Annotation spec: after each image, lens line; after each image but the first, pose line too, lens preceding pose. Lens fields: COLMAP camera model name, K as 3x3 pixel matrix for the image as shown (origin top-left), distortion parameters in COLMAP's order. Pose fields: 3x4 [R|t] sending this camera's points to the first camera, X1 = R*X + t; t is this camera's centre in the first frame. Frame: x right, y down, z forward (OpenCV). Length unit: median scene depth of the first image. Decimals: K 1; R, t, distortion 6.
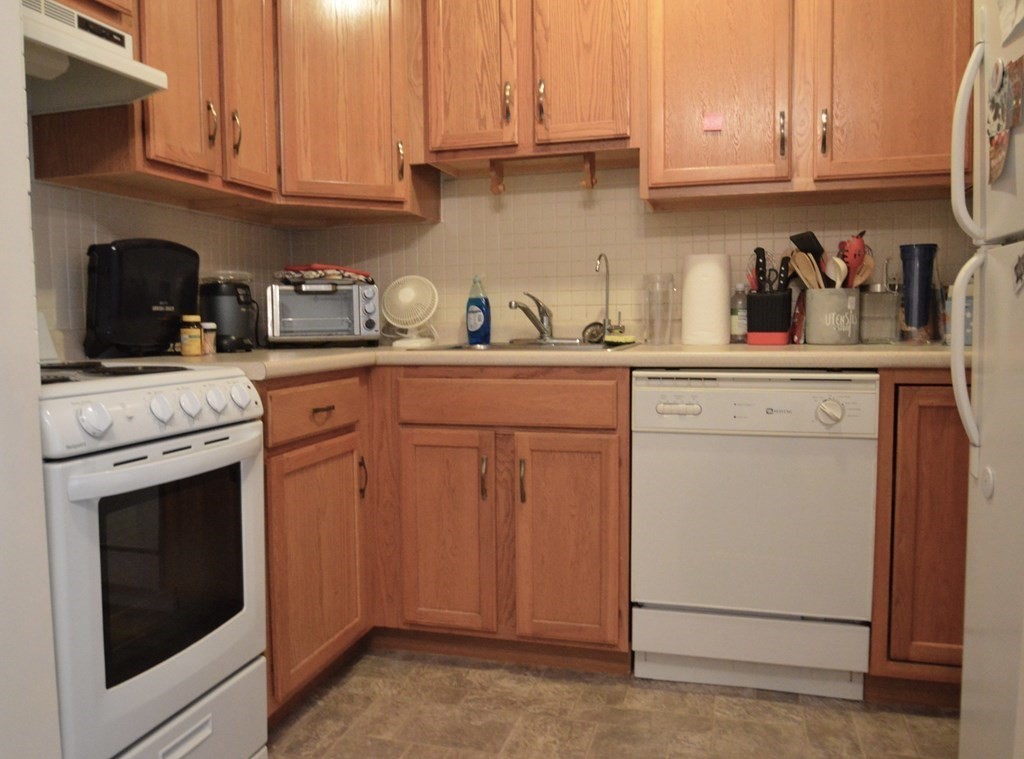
lens RADIAL K [[819.4, 0, 488.5], [0, 819.4, 375.9], [0, 0, 1]] dist [-0.044658, 0.002148]
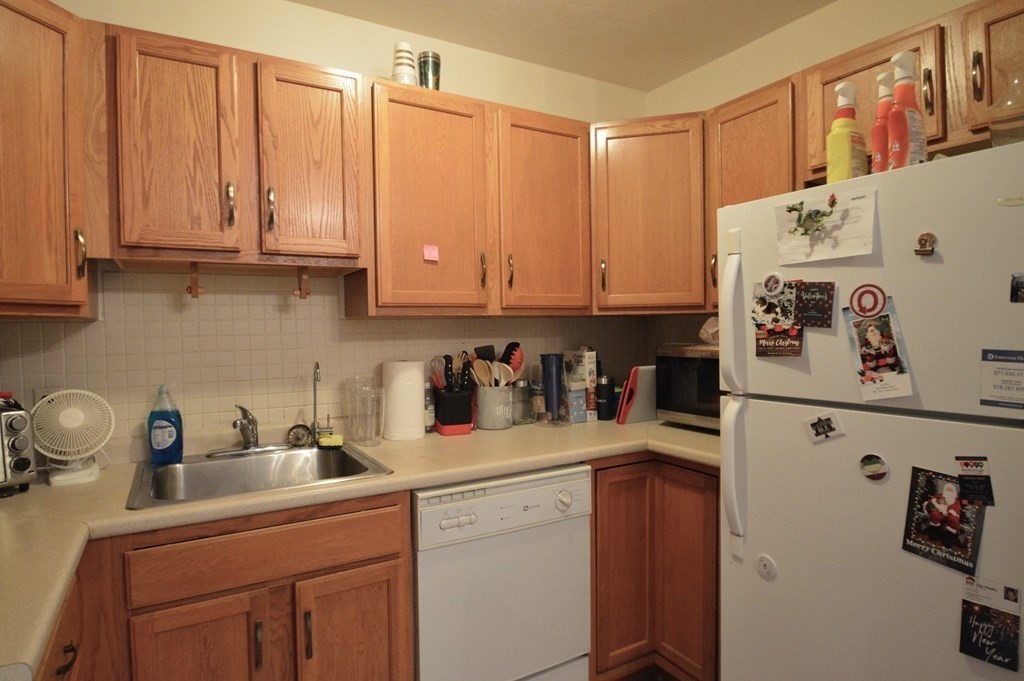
lens RADIAL K [[563.3, 0, 496.8], [0, 563.3, 341.8], [0, 0, 1]] dist [-0.017333, -0.009873]
pose [[0.683675, -0.014665, 0.729639, -0.233831], [0.058698, 0.997664, -0.034948, -0.143613], [-0.727422, 0.066721, 0.682939, 0.367896]]
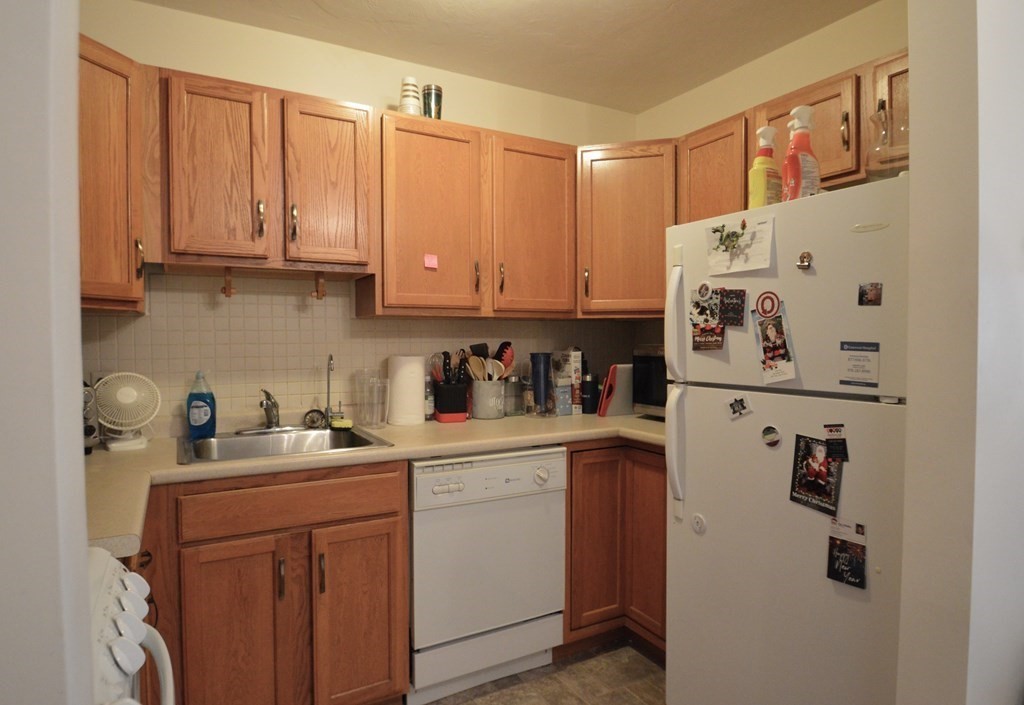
lens RADIAL K [[594.1, 0, 512.0], [0, 594.1, 352.5], [0, 0, 1]] dist [-0.020810, 0.000721]
pose [[0.687842, -0.005562, 0.725839, -0.321072], [0.045117, 0.998365, -0.035105, -0.115625], [-0.724457, 0.056894, 0.686968, 0.227962]]
